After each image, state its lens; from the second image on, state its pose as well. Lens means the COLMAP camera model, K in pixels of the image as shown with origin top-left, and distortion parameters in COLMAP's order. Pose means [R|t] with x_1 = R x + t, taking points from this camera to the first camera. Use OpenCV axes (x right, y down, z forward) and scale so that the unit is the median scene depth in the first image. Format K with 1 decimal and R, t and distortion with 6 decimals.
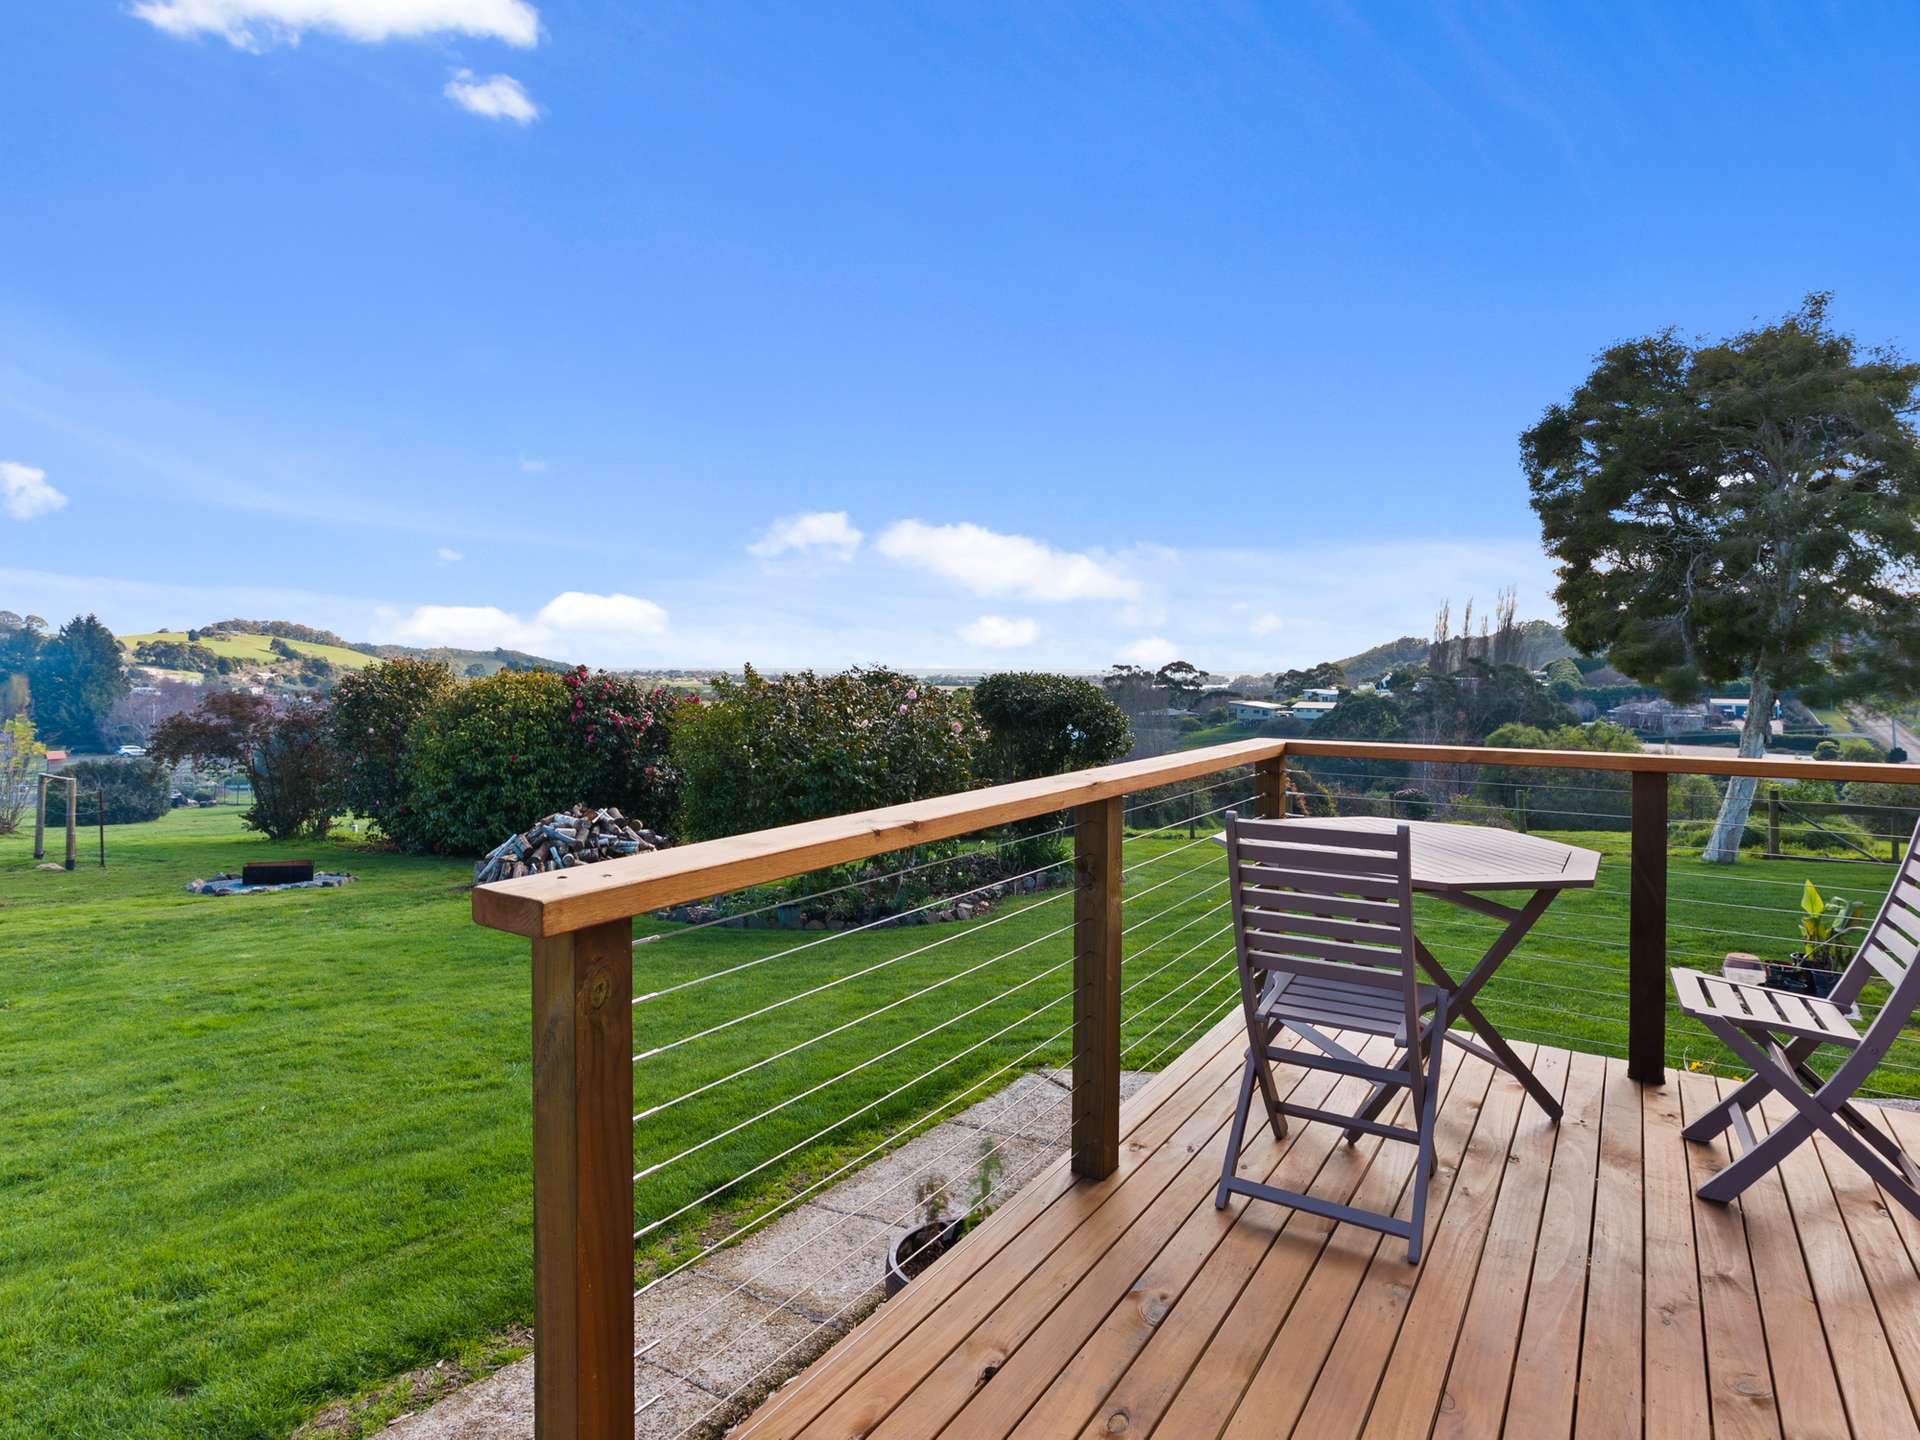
lens RADIAL K [[1049.3, 0, 952.1], [0, 1049.3, 683.8], [0, 0, 1]] dist [0.001343, -0.000328]
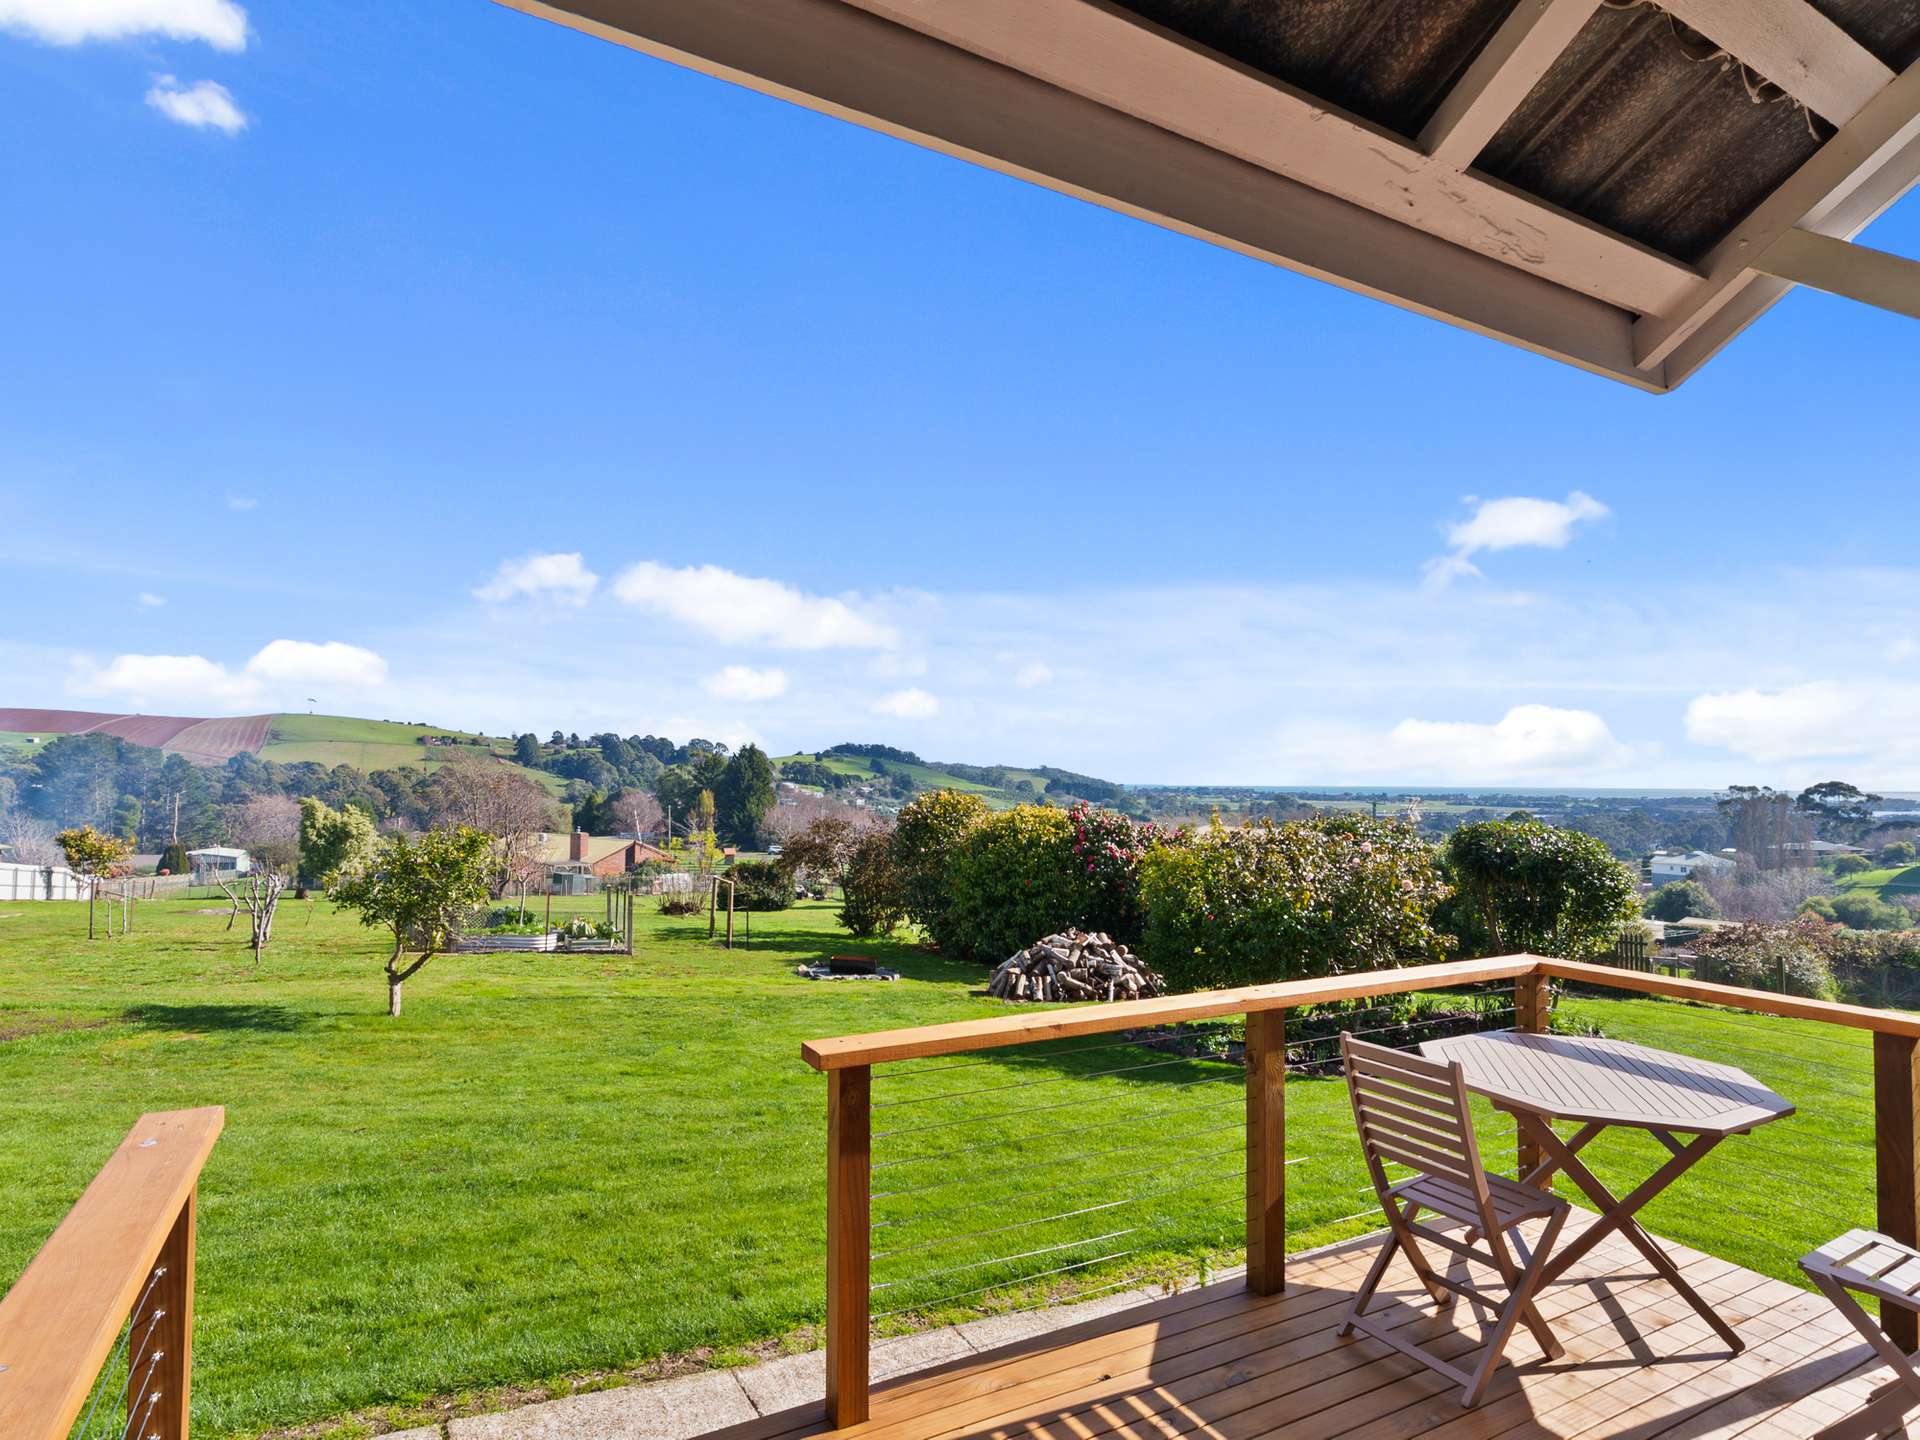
lens RADIAL K [[1032.9, 0, 951.6], [0, 1032.9, 742.4], [0, 0, 1]] dist [0.001071, 0.000352]
pose [[0.878802, -0.014083, -0.476979, 0.060939], [-0.012706, 0.998519, -0.052891, -0.023173], [0.477017, 0.052541, 0.877322, -0.056166]]
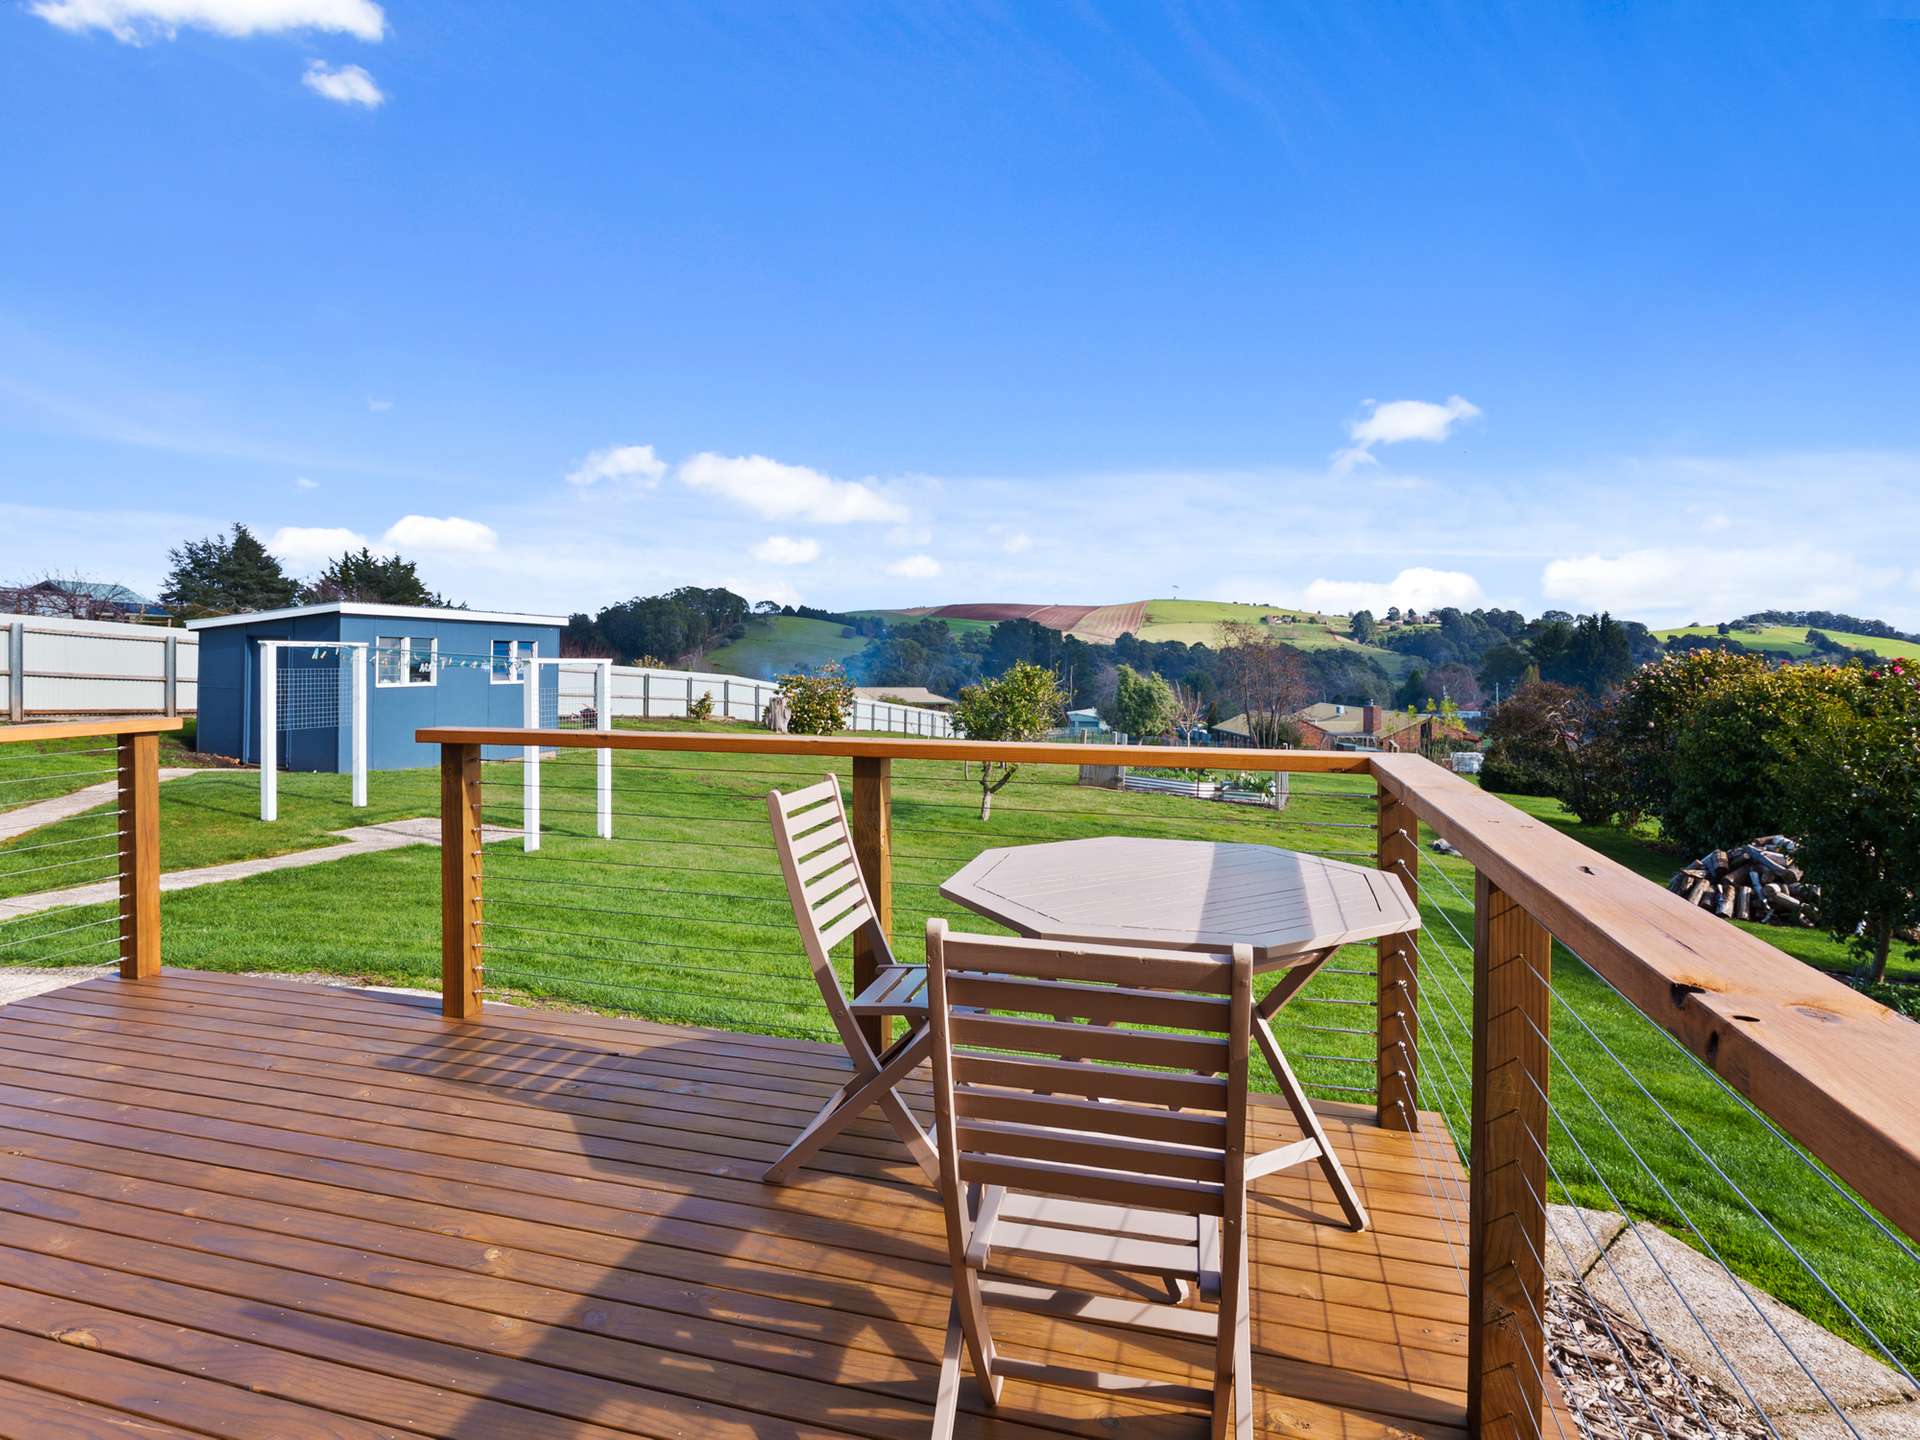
lens RADIAL K [[1036.9, 0, 954.8], [0, 1036.9, 669.3], [0, 0, 1]] dist [0.002746, -0.002088]
pose [[0.300772, 0.014947, -0.953579, 0.189961], [-0.021756, 0.999725, 0.008809, -0.001810], [0.953448, 0.018097, 0.301014, 0.103170]]
